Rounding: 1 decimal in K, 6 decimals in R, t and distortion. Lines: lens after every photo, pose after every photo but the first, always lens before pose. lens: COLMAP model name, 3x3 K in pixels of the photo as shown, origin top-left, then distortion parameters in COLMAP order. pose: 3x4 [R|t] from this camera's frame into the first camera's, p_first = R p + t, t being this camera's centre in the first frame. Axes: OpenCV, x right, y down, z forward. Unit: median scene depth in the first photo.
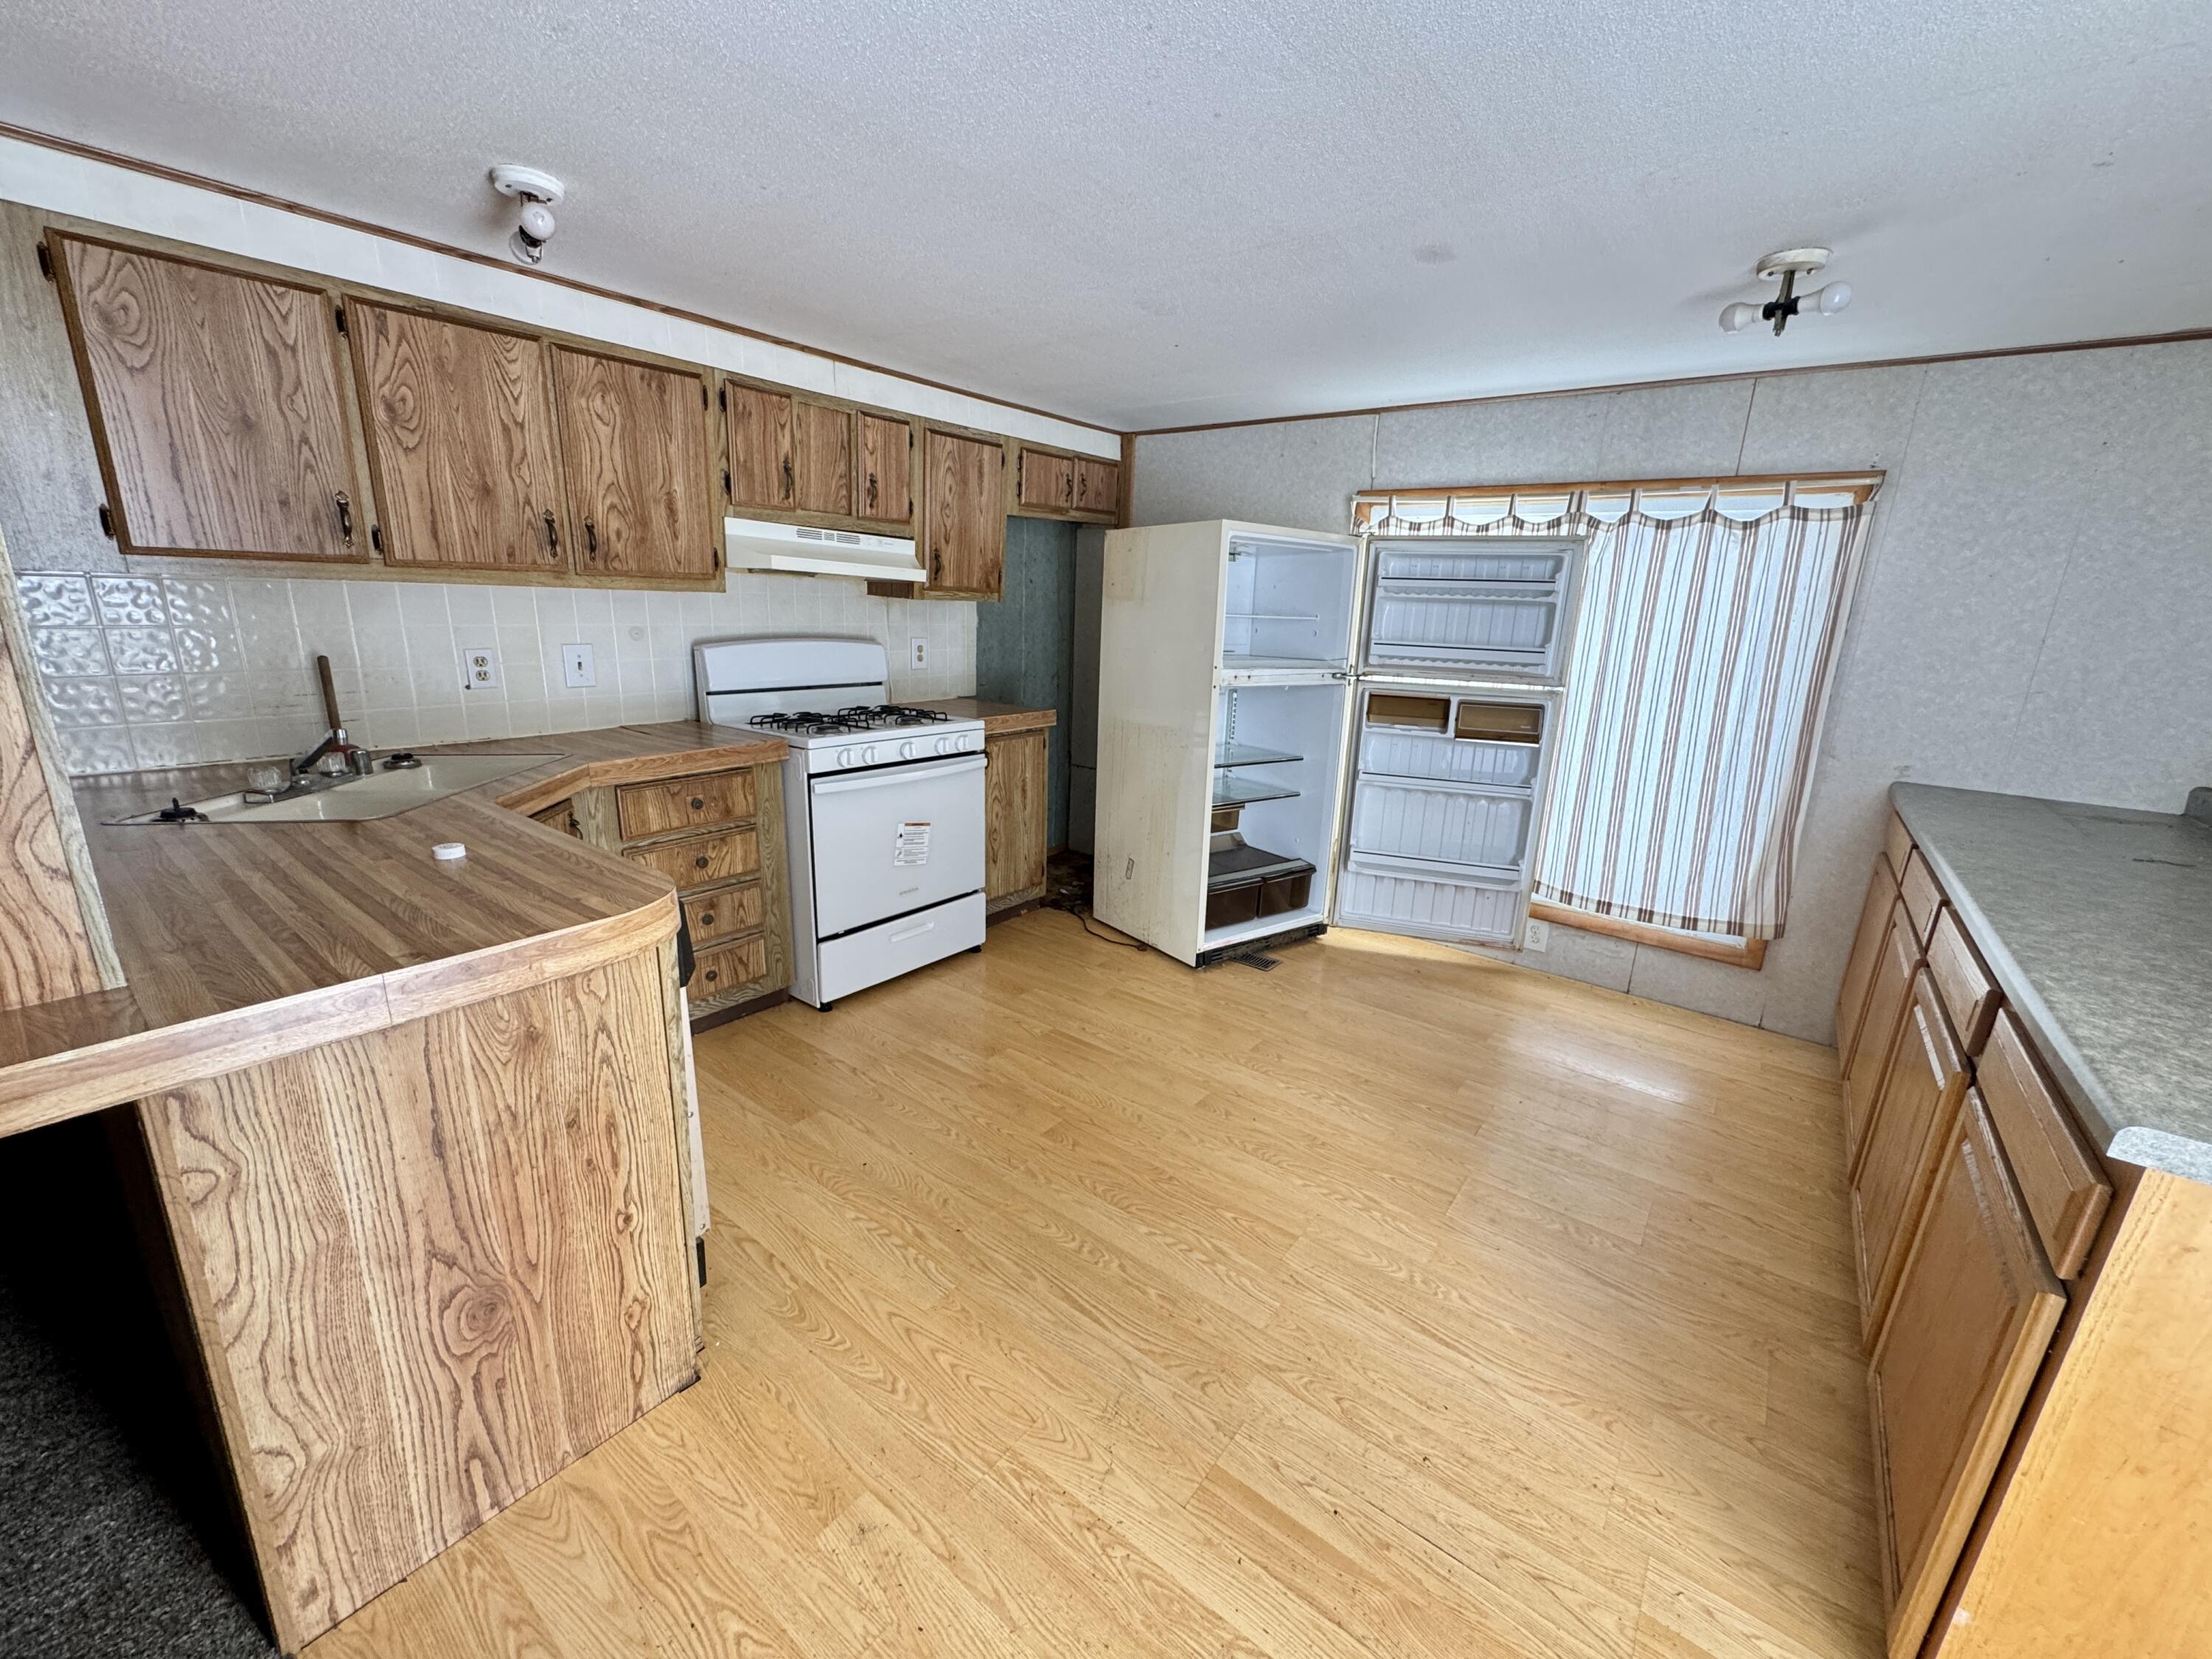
lens RADIAL K [[878.7, 0, 1108.3], [0, 878.7, 829.5], [0, 0, 1]] dist [-0.002106, -0.000376]
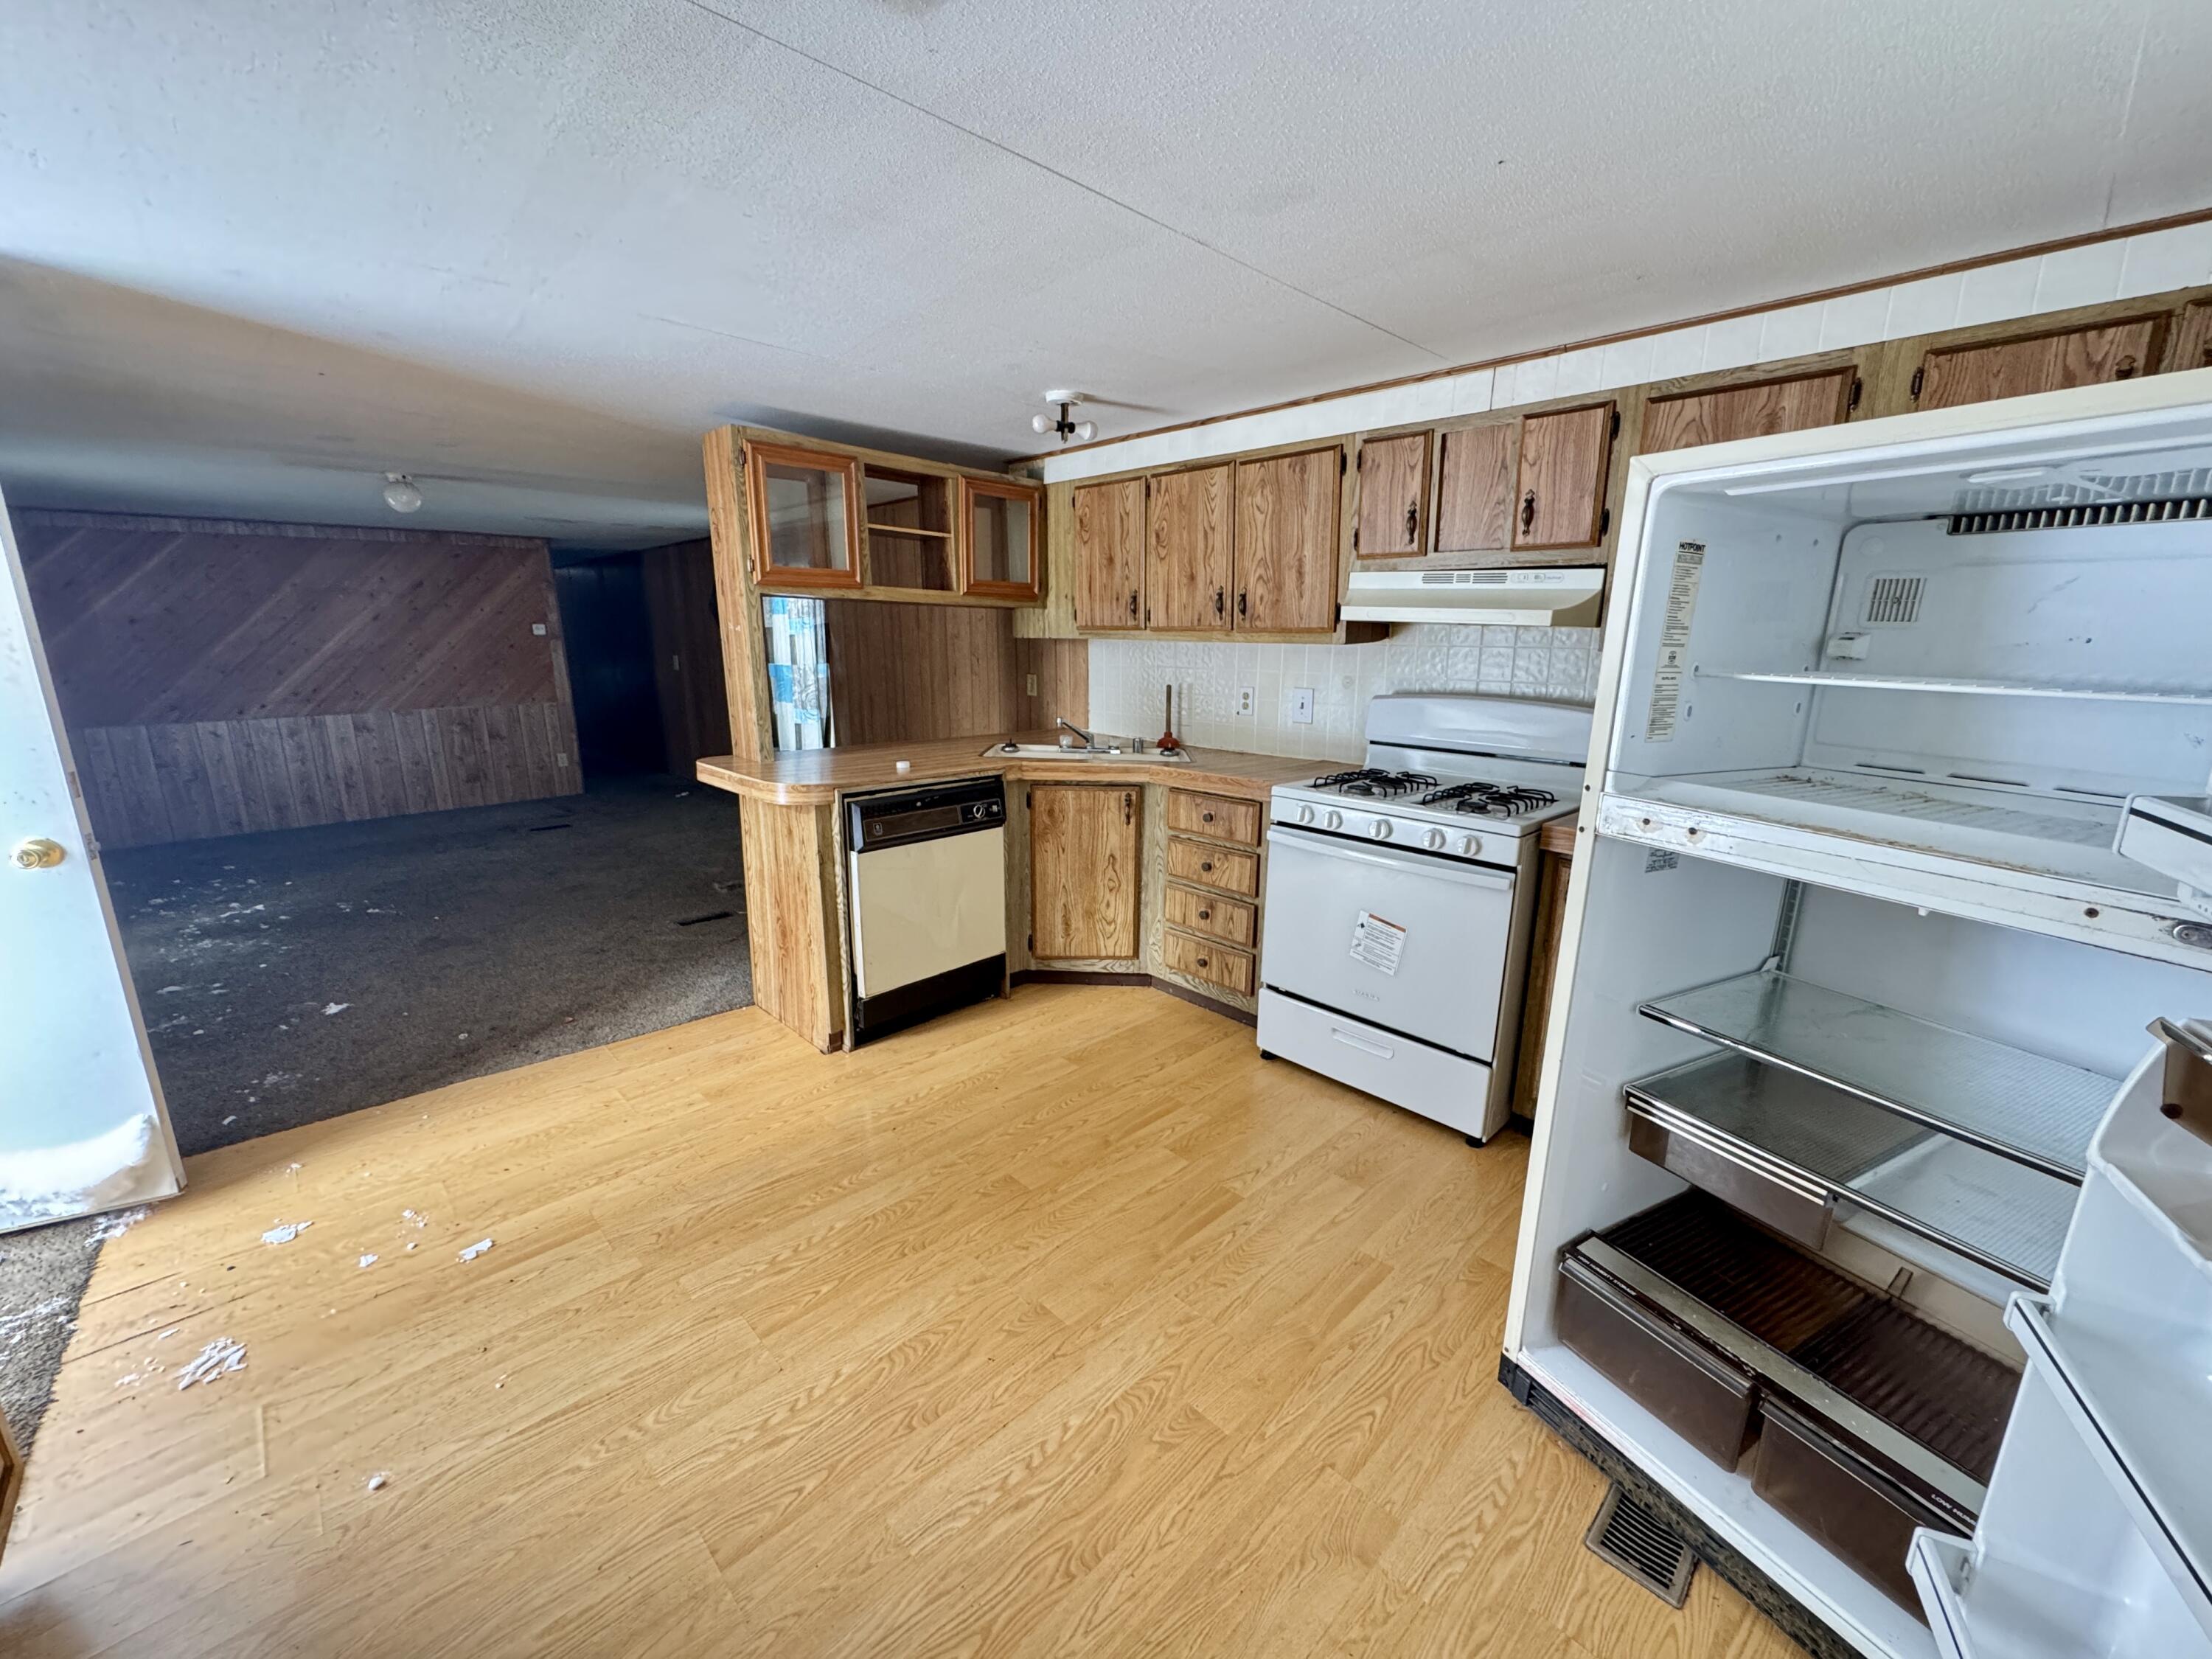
lens RADIAL K [[878.7, 0, 1108.3], [0, 878.7, 829.5], [0, 0, 1]] dist [-0.002106, -0.000376]
pose [[-0.138674, 0.184568, -0.972987, 0.788169], [-0.262632, 0.940448, 0.215827, -0.258401], [0.954879, 0.285467, -0.081942, 1.058634]]
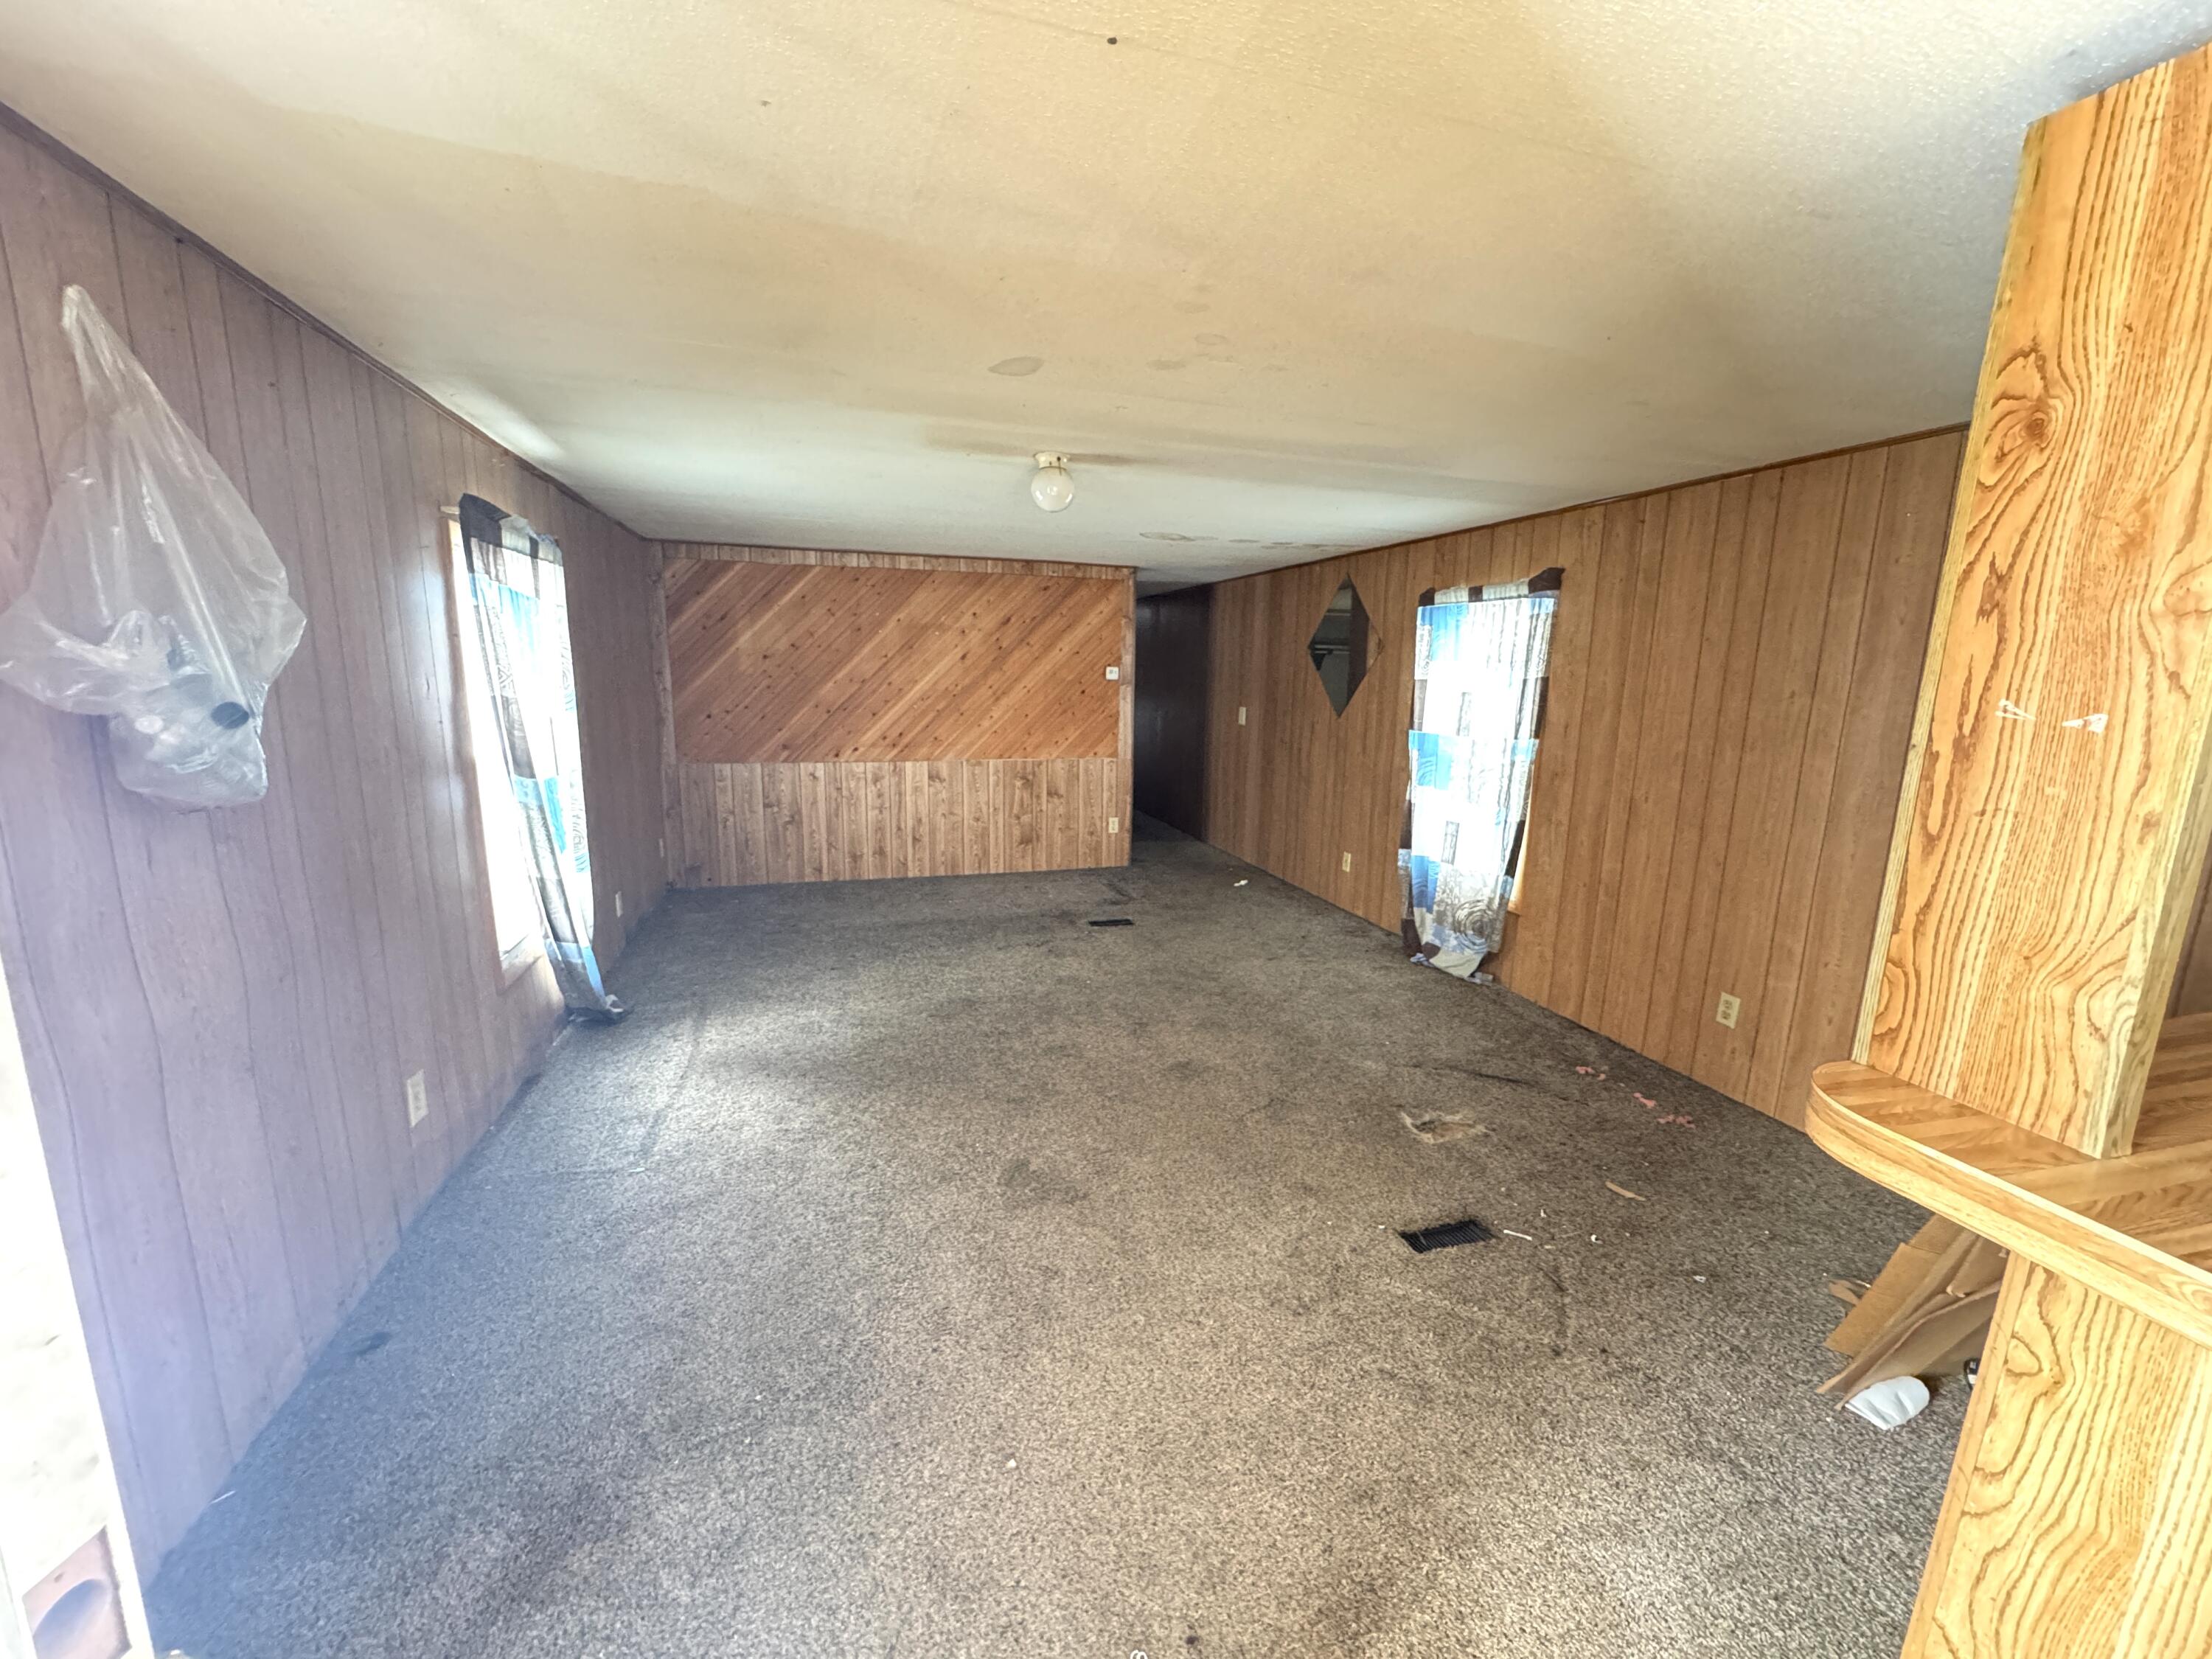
lens RADIAL K [[878.7, 0, 1108.3], [0, 878.7, 829.5], [0, 0, 1]] dist [-0.002106, -0.000376]
pose [[-0.578985, 0.098689, -0.809344, 0.117949], [-0.254484, 0.921184, 0.294378, -0.069312], [0.774606, 0.376406, -0.508236, 0.201635]]
